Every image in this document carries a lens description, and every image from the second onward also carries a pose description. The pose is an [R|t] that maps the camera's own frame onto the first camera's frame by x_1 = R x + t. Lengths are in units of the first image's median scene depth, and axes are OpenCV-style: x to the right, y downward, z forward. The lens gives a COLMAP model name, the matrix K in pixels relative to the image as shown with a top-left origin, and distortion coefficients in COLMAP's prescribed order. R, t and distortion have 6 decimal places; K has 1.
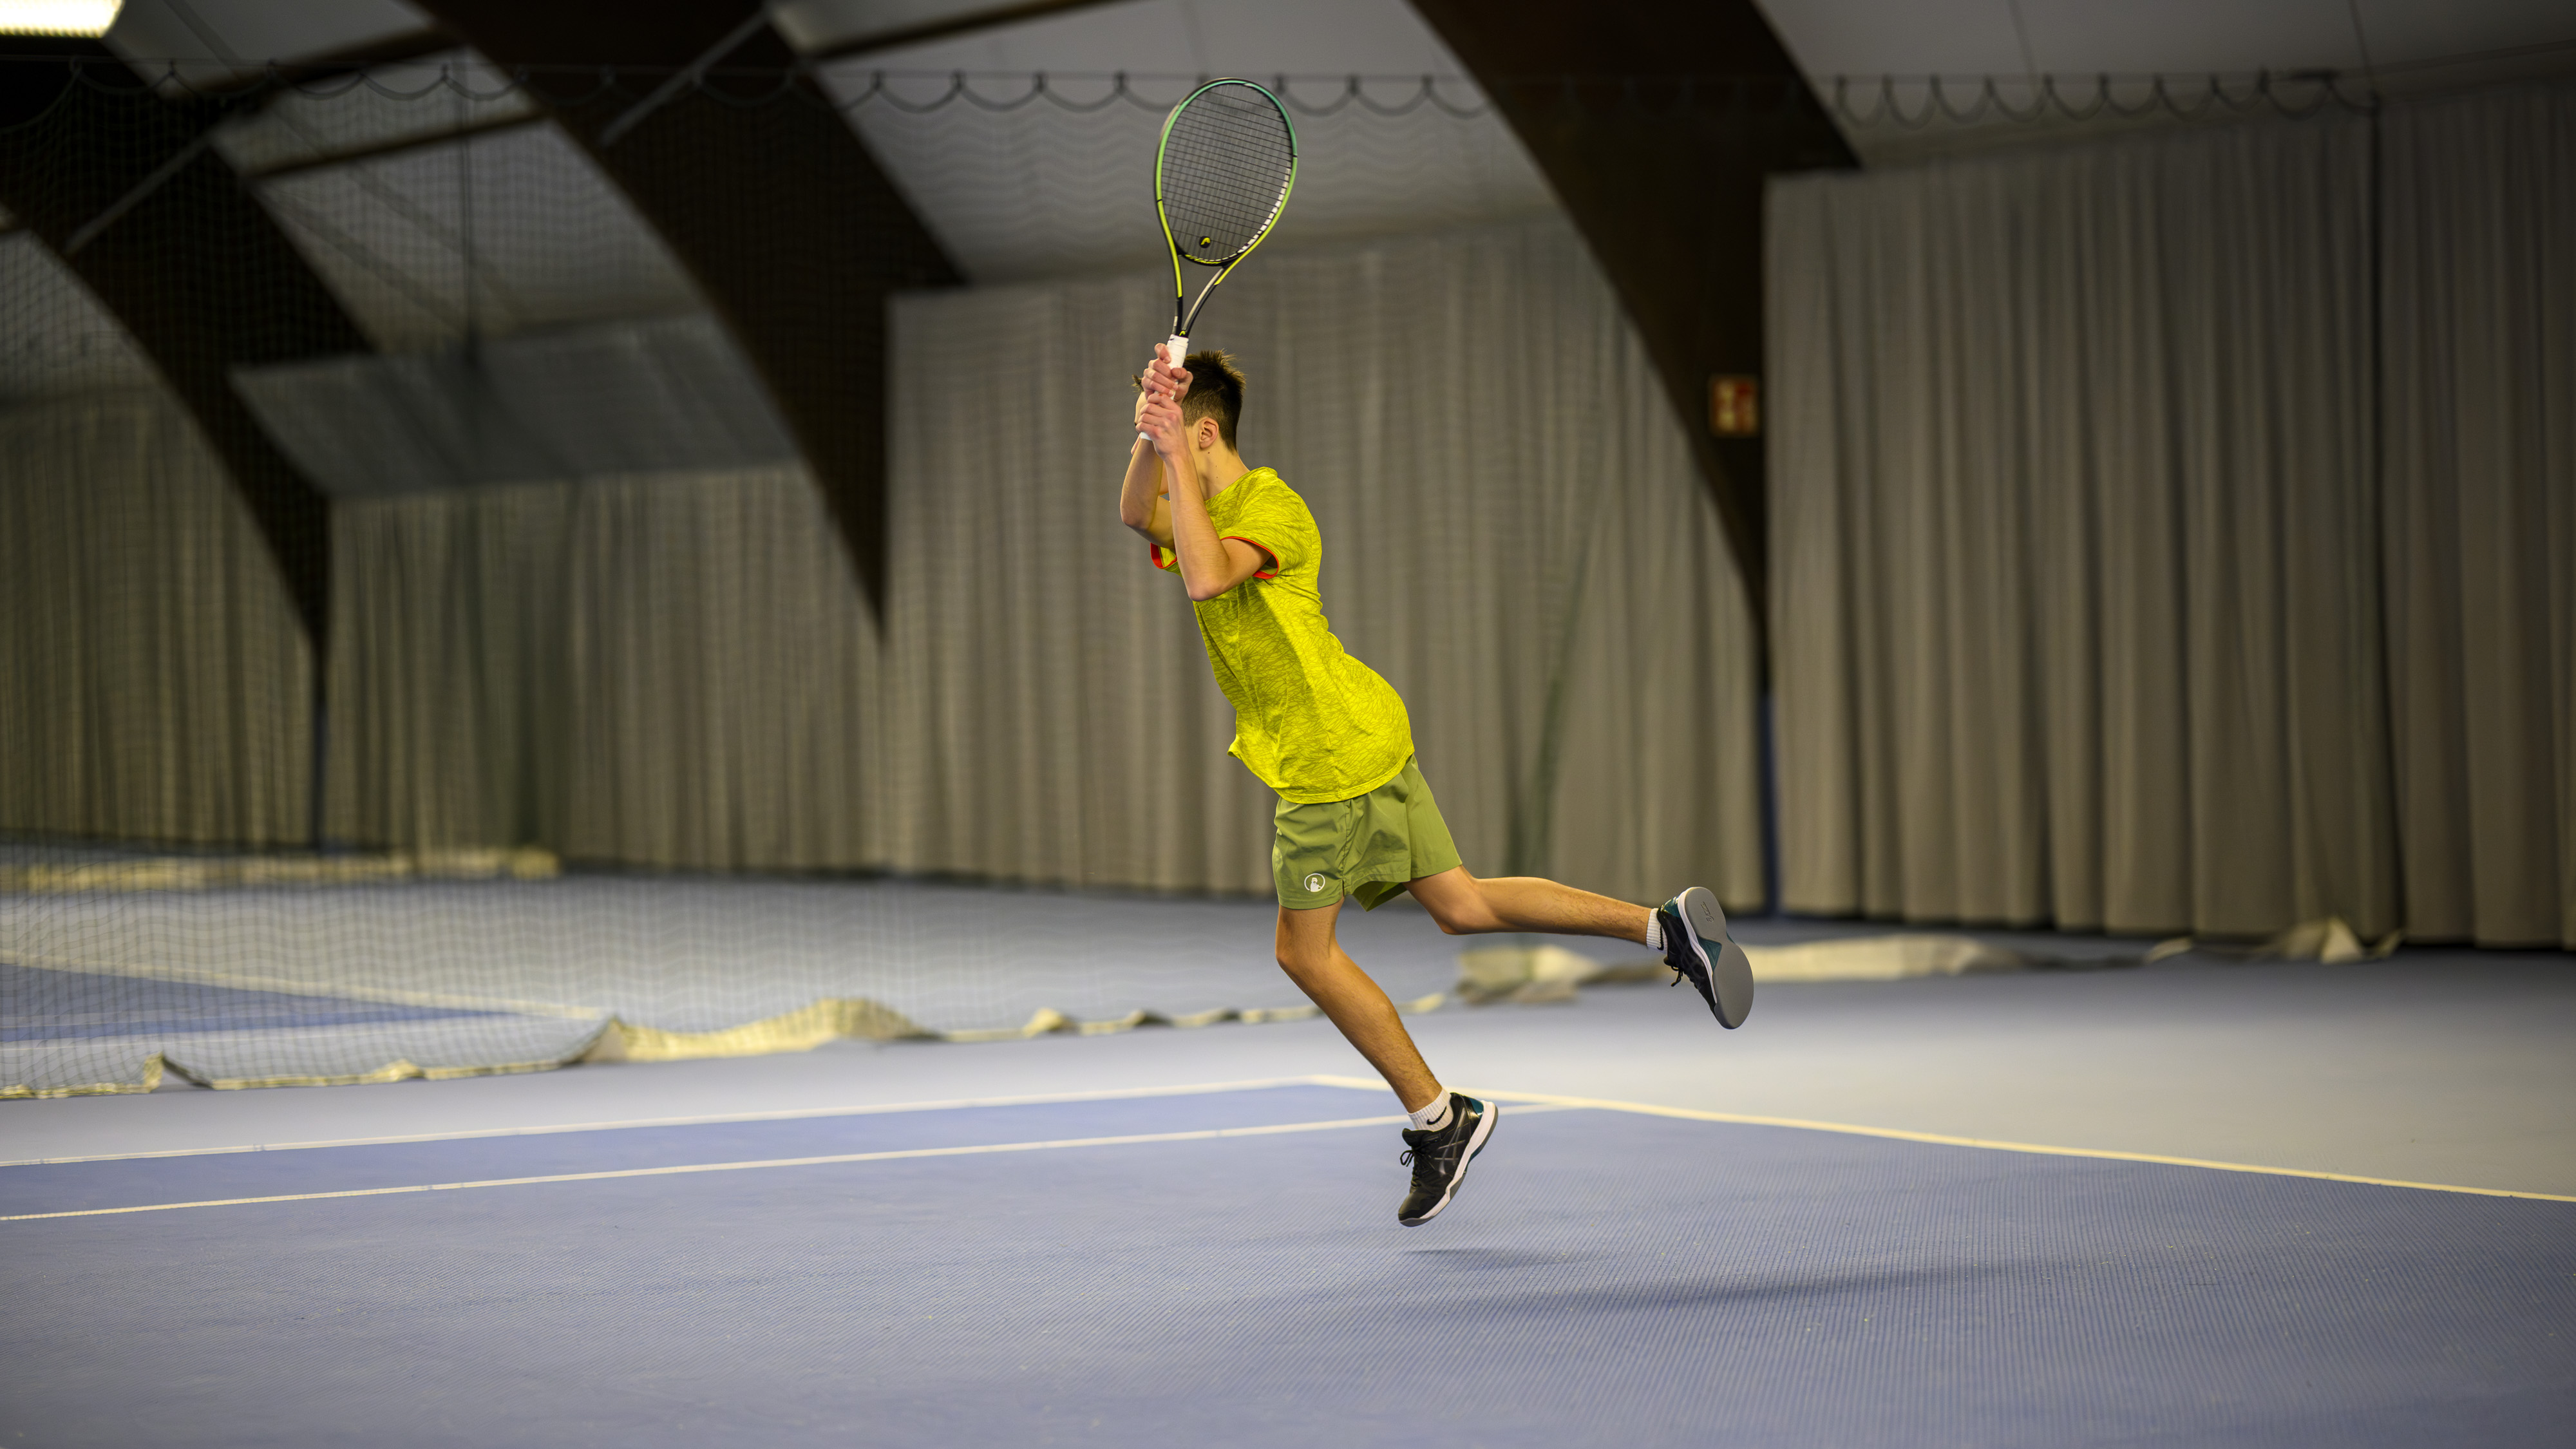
lens RADIAL K [[6831.3, 0, 1210.5], [0, 6831.3, 743.0], [0, 0, 1]] dist [0.109049, 0.000000]
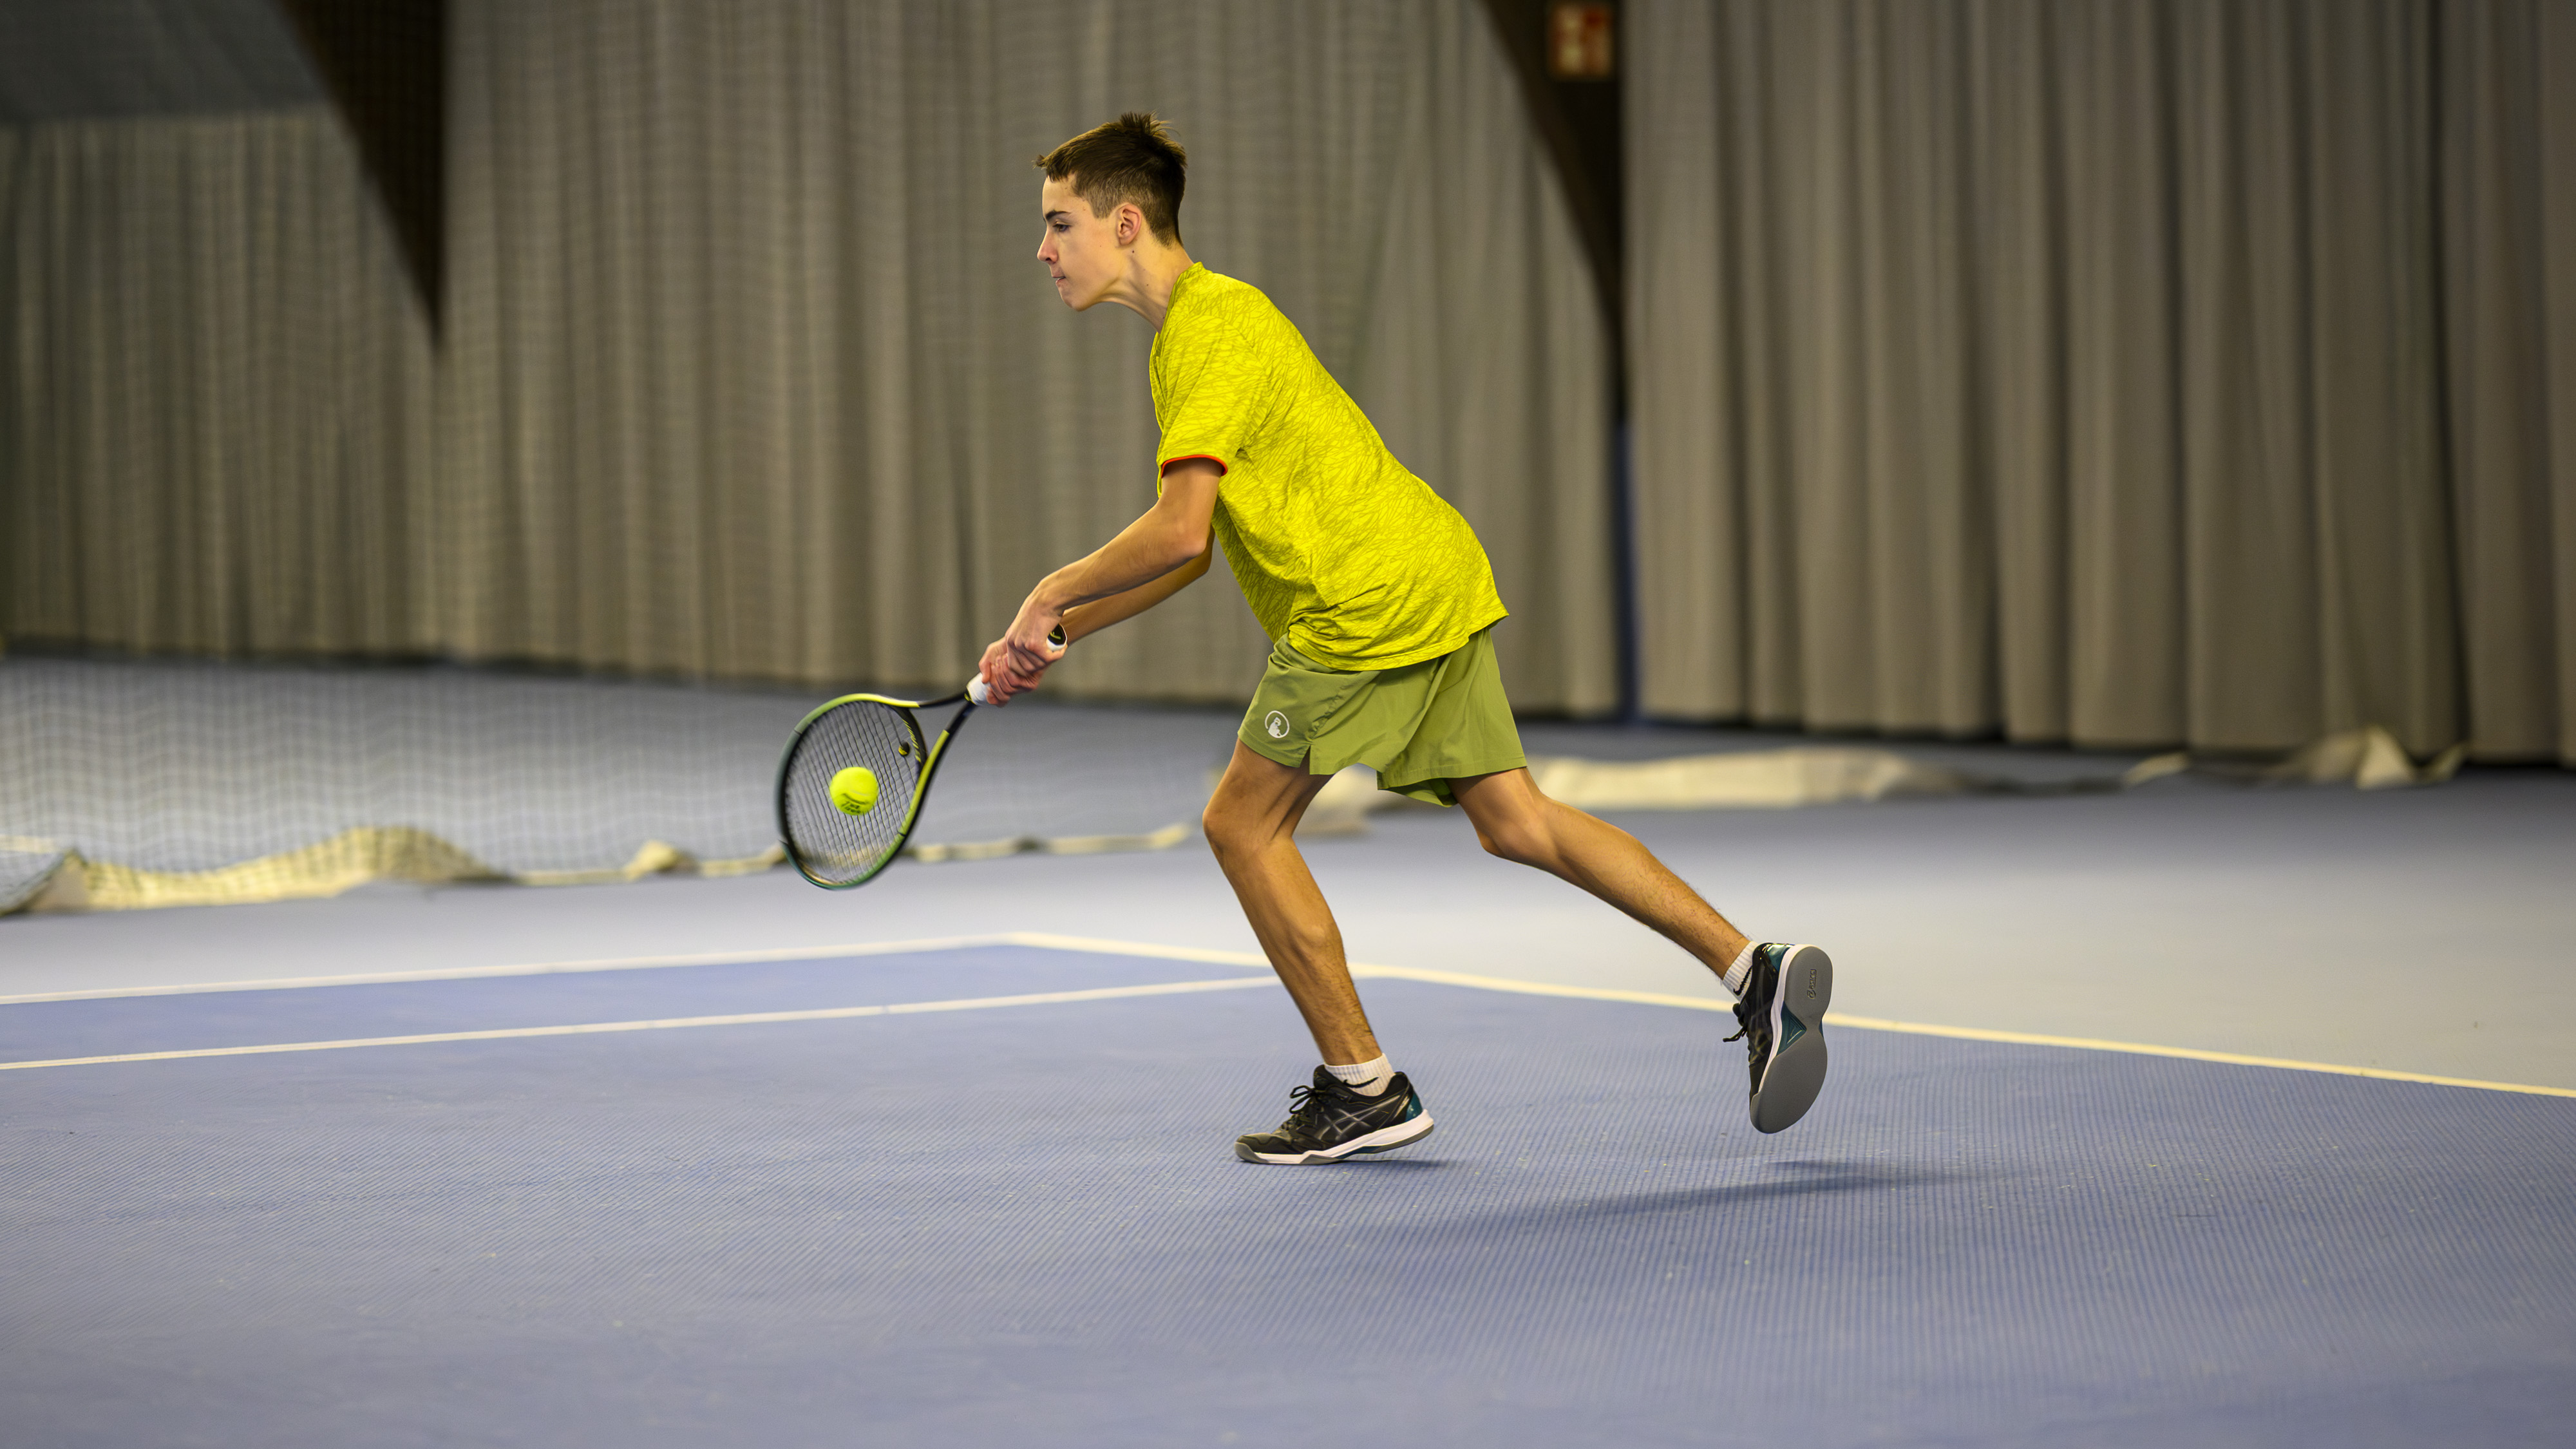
lens RADIAL K [[6831.3, 0, 1374.5], [0, 6831.3, 641.9], [0, 0, 1]] dist [0.109049, 0.000000]
pose [[0.999685, 0.005387, 0.024507, 0.035886], [-0.005309, 0.999981, -0.003249, 0.019129], [-0.024524, 0.003118, 0.999694, 0.252271]]
